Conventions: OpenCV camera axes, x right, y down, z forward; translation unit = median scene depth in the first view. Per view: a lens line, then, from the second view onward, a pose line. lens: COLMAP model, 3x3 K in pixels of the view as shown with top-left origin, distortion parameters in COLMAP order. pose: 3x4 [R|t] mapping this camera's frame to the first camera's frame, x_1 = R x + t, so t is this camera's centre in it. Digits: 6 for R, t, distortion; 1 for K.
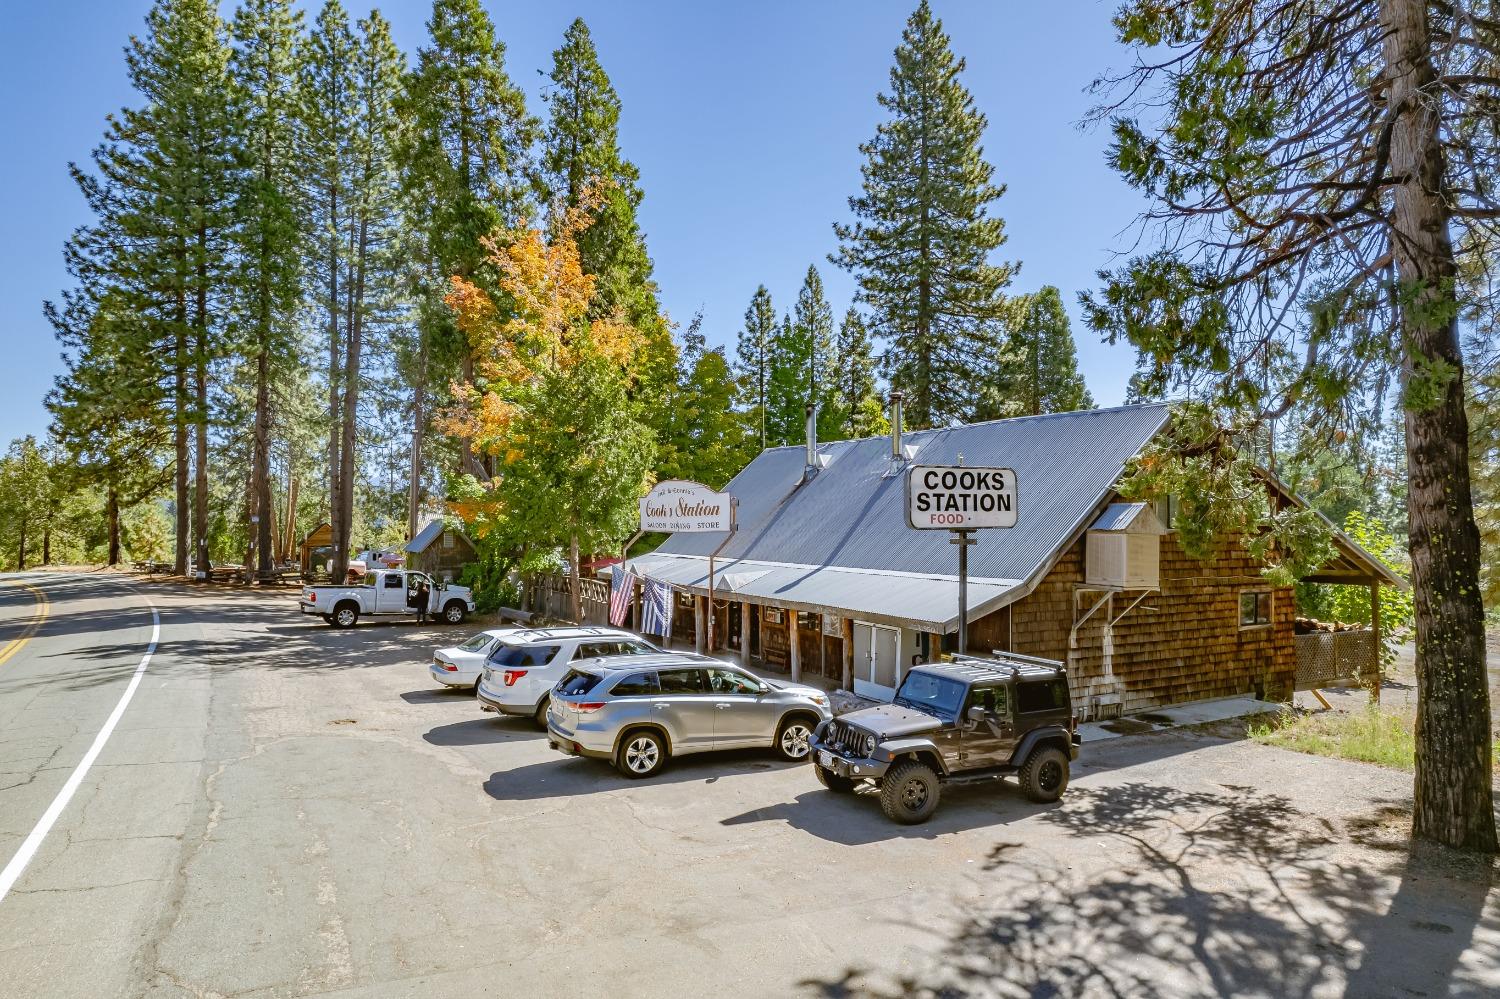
lens RADIAL K [[963.8, 0, 740.5], [0, 963.8, 504.4], [0, 0, 1]] dist [-0.081220, 0.073464]
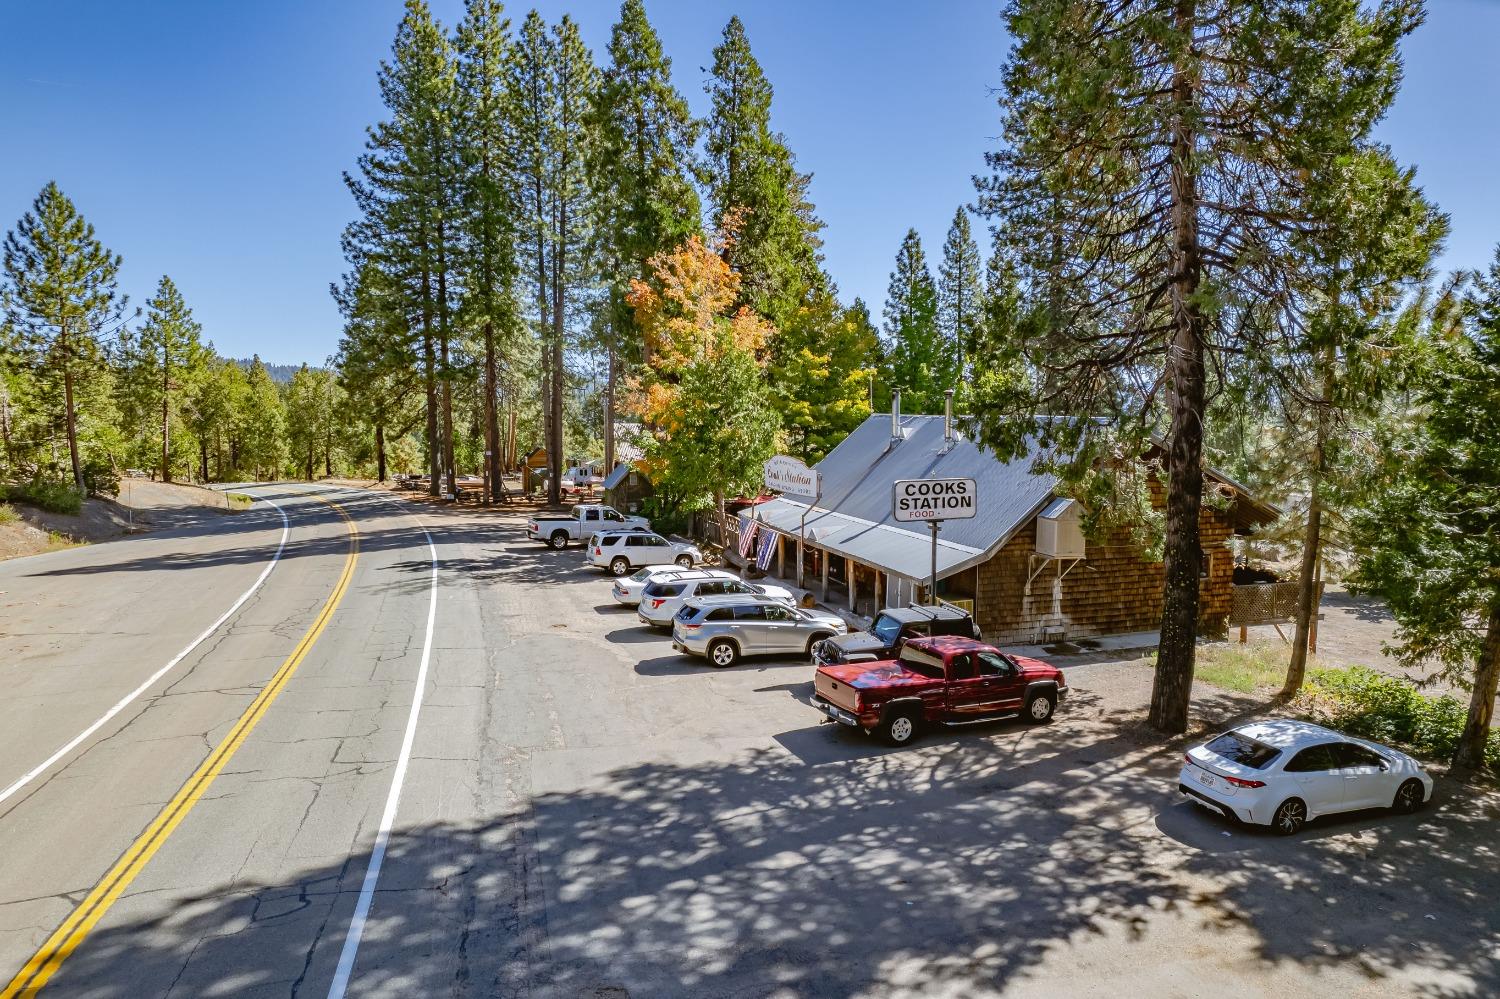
lens RADIAL K [[963.8, 0, 740.5], [0, 963.8, 504.4], [0, 0, 1]] dist [-0.081220, 0.073464]
pose [[0.979139, 0.013847, -0.202720, 0.087130], [0.009303, 0.993574, 0.112800, -0.064262], [0.202979, -0.112333, 0.972718, -0.205953]]
